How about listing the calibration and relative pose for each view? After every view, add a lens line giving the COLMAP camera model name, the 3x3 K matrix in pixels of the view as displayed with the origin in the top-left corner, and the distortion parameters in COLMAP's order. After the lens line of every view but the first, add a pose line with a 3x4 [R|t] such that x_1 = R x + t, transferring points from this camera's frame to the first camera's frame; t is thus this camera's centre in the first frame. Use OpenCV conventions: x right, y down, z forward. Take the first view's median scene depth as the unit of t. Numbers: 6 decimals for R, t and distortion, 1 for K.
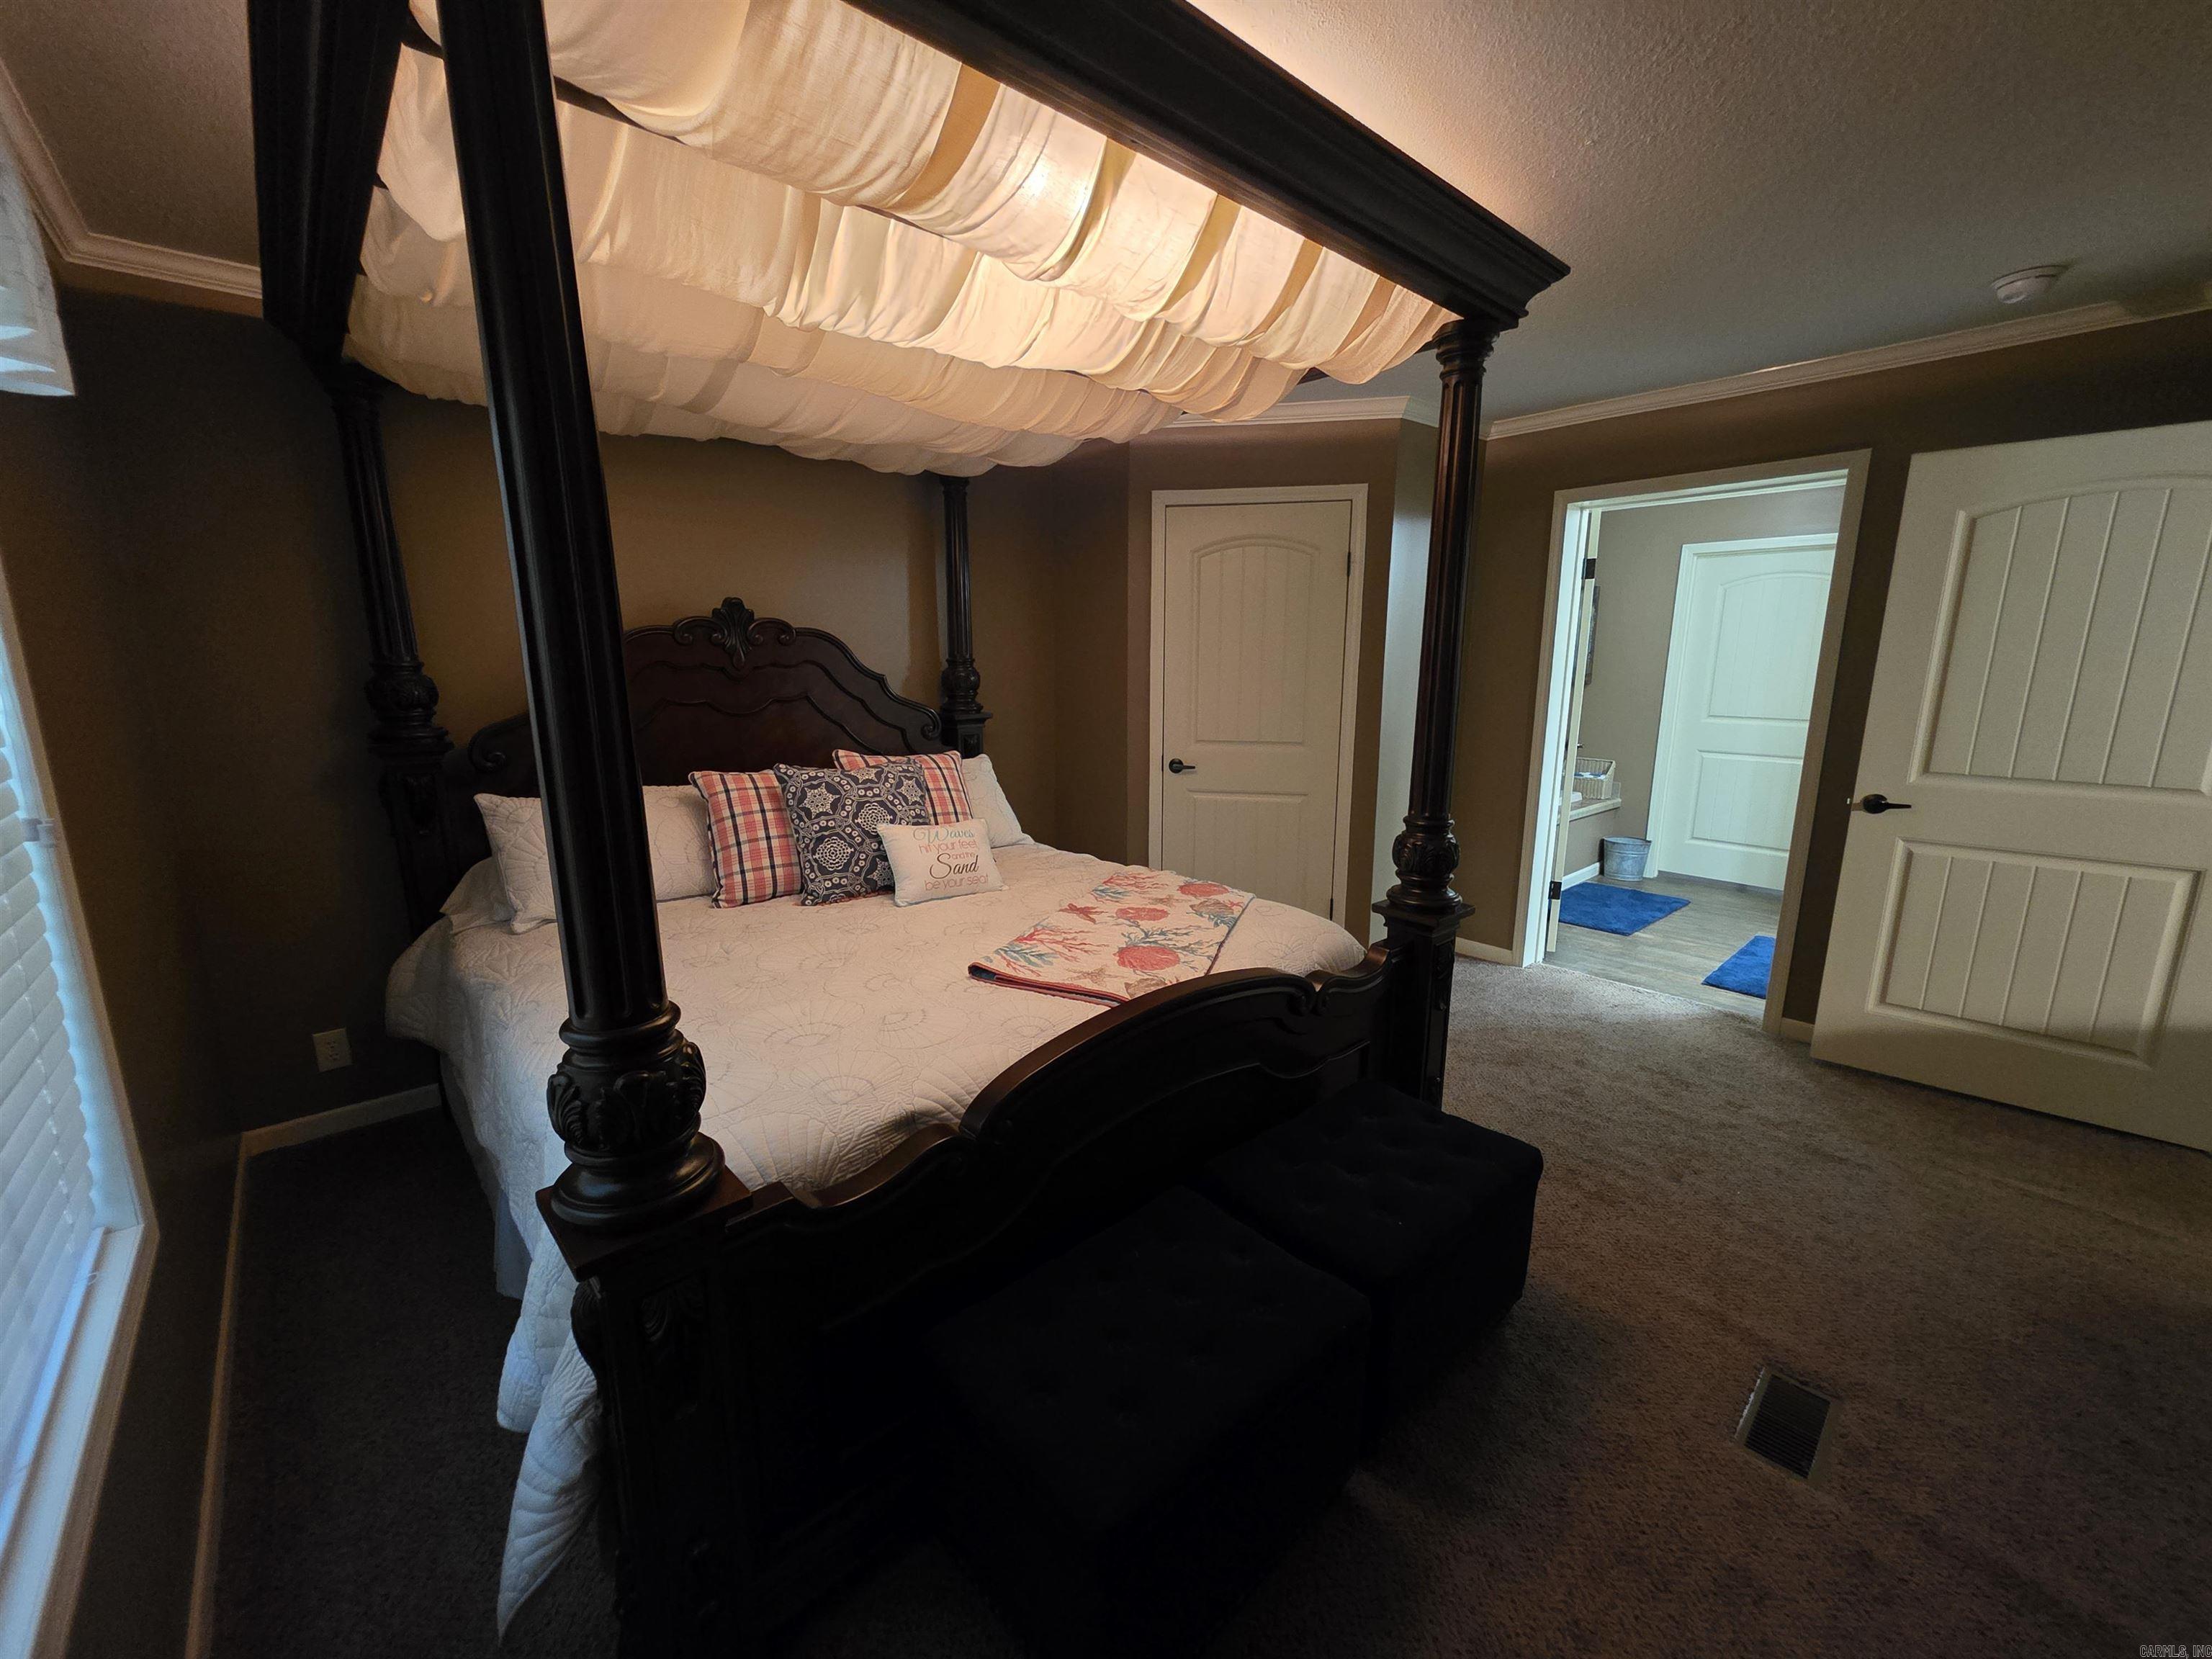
lens RADIAL K [[879.2, 0, 1106.9], [0, 879.2, 833.9], [0, 0, 1]] dist [0.001322, 0.000405]
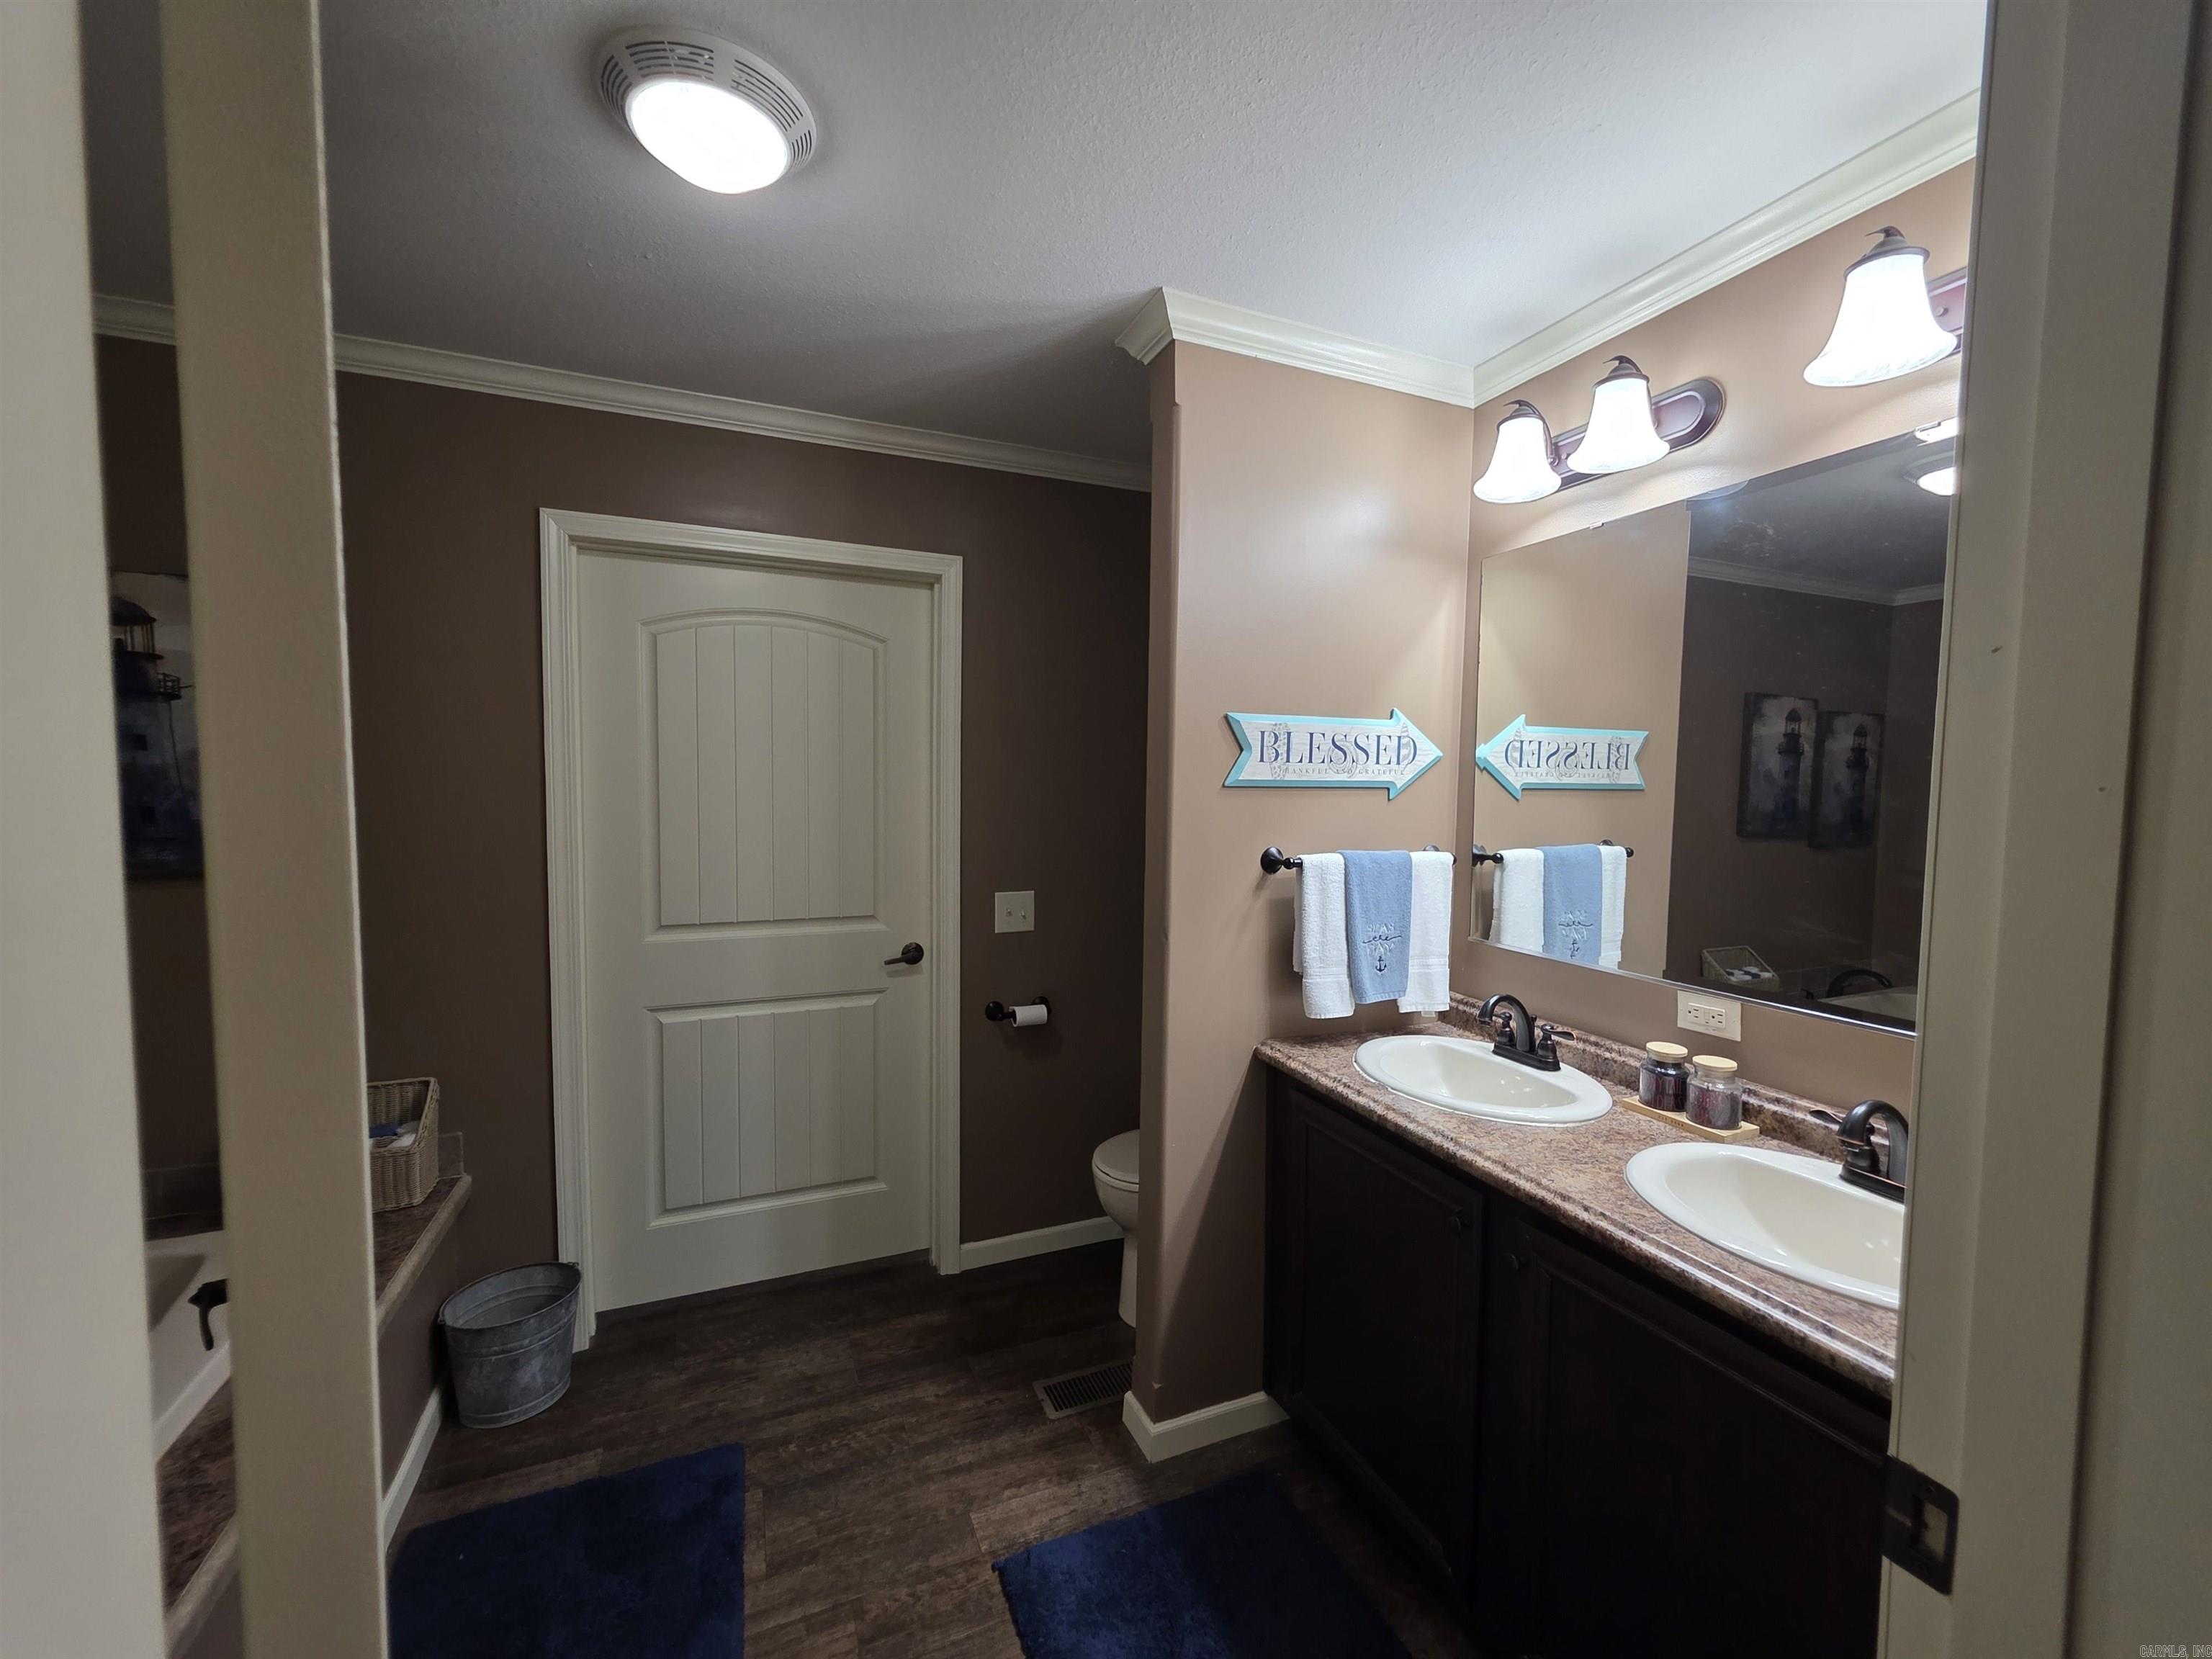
lens RADIAL K [[879.2, 0, 1107.7], [0, 879.2, 831.9], [0, 0, 1]] dist [0.001322, 0.000405]
pose [[0.334749, -0.047358, 0.941117, 0.349363], [0.178557, 0.983830, -0.014005, -0.131201], [-0.925235, 0.172731, 0.337792, 0.631069]]
